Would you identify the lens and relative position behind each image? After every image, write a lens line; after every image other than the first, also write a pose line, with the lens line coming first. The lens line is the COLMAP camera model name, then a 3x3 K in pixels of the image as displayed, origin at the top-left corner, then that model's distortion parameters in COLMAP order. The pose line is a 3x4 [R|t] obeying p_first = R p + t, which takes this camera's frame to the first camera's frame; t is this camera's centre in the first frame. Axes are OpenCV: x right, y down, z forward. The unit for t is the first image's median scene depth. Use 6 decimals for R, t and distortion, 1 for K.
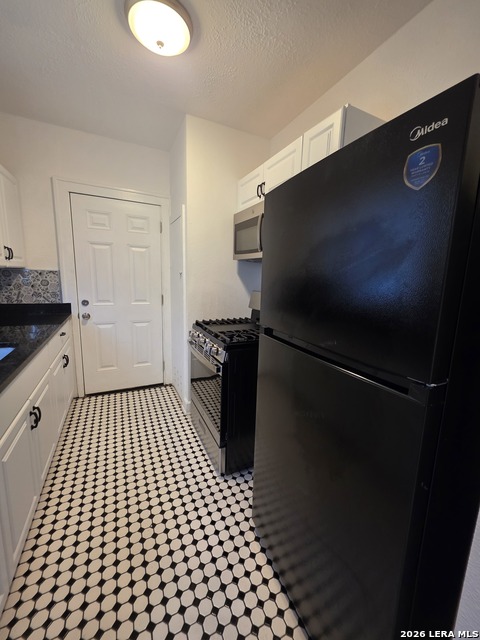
lens RADIAL K [[256.4, 0, 241.9], [0, 256.4, 318.5], [0, 0, 1]] dist [0.002452, -0.000027]
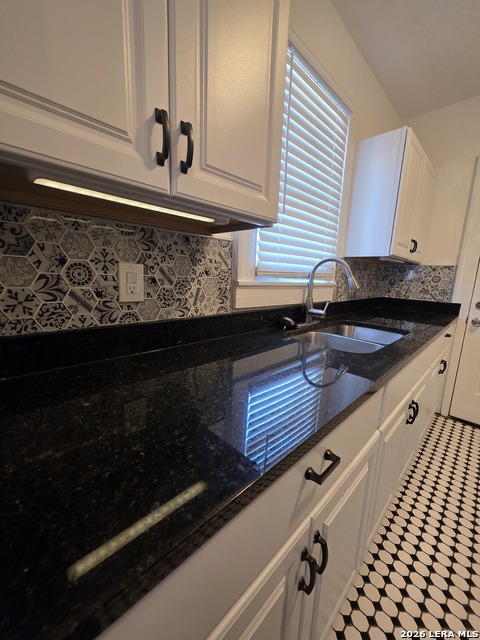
lens RADIAL K [[256.4, 0, 241.9], [0, 256.4, 318.5], [0, 0, 1]] dist [0.002452, -0.000027]
pose [[0.331649, 0.141129, -0.932787, -0.138055], [-0.188216, 0.978768, 0.081166, 0.066359], [0.924437, 0.148647, 0.351170, 0.057266]]
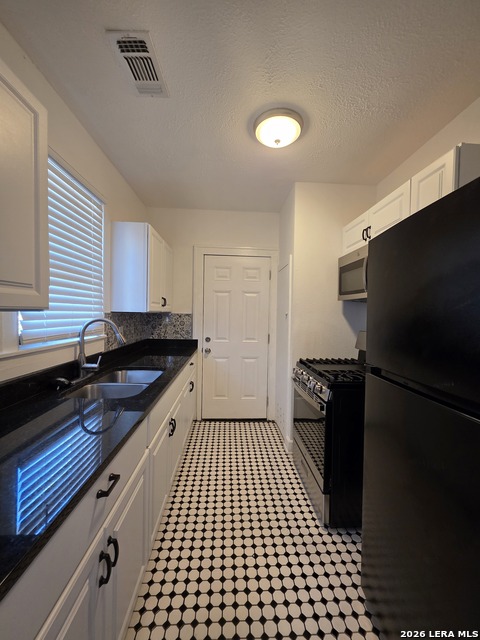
lens RADIAL K [[255.1, 0, 240.0], [0, 255.1, 320.0], [0, 0, 1]] dist [0.003384, -0.000022]
pose [[0.919888, -0.007093, -0.392117, 0.005325], [-0.052673, 0.988543, -0.141450, 0.012407], [0.388628, 0.150772, 0.908975, -0.067011]]
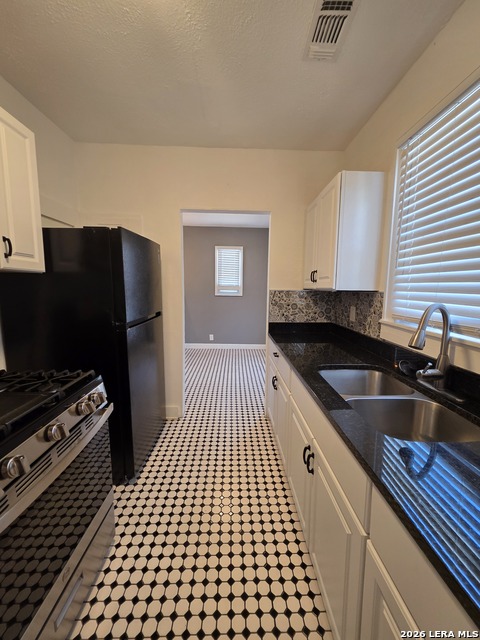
lens RADIAL K [[255.1, 0, 240.0], [0, 255.1, 320.0], [0, 0, 1]] dist [0.003384, -0.000022]
pose [[-0.911781, -0.096642, 0.399143, -0.579676], [0.027967, 0.955049, 0.295126, -0.215910], [-0.409723, 0.280253, -0.868093, 1.116942]]
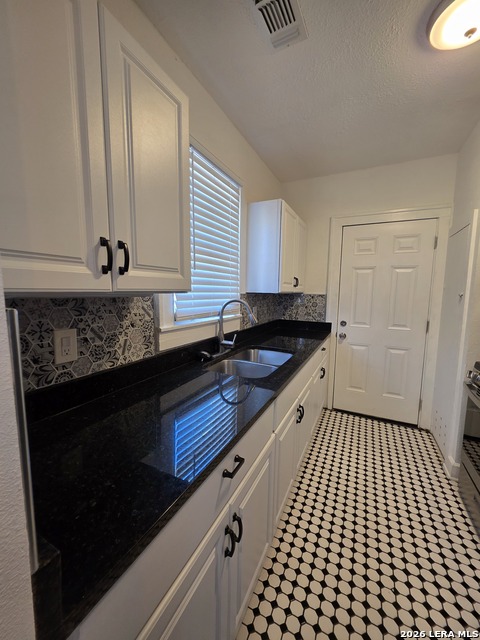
lens RADIAL K [[257.2, 0, 239.6], [0, 257.2, 319.5], [0, 0, 1]] dist [0.002952, 0.000149]
pose [[0.612325, 0.060248, -0.788307, -0.028537], [-0.125697, 0.991828, -0.021833, 0.000961], [0.780550, 0.112457, 0.614894, -0.016090]]
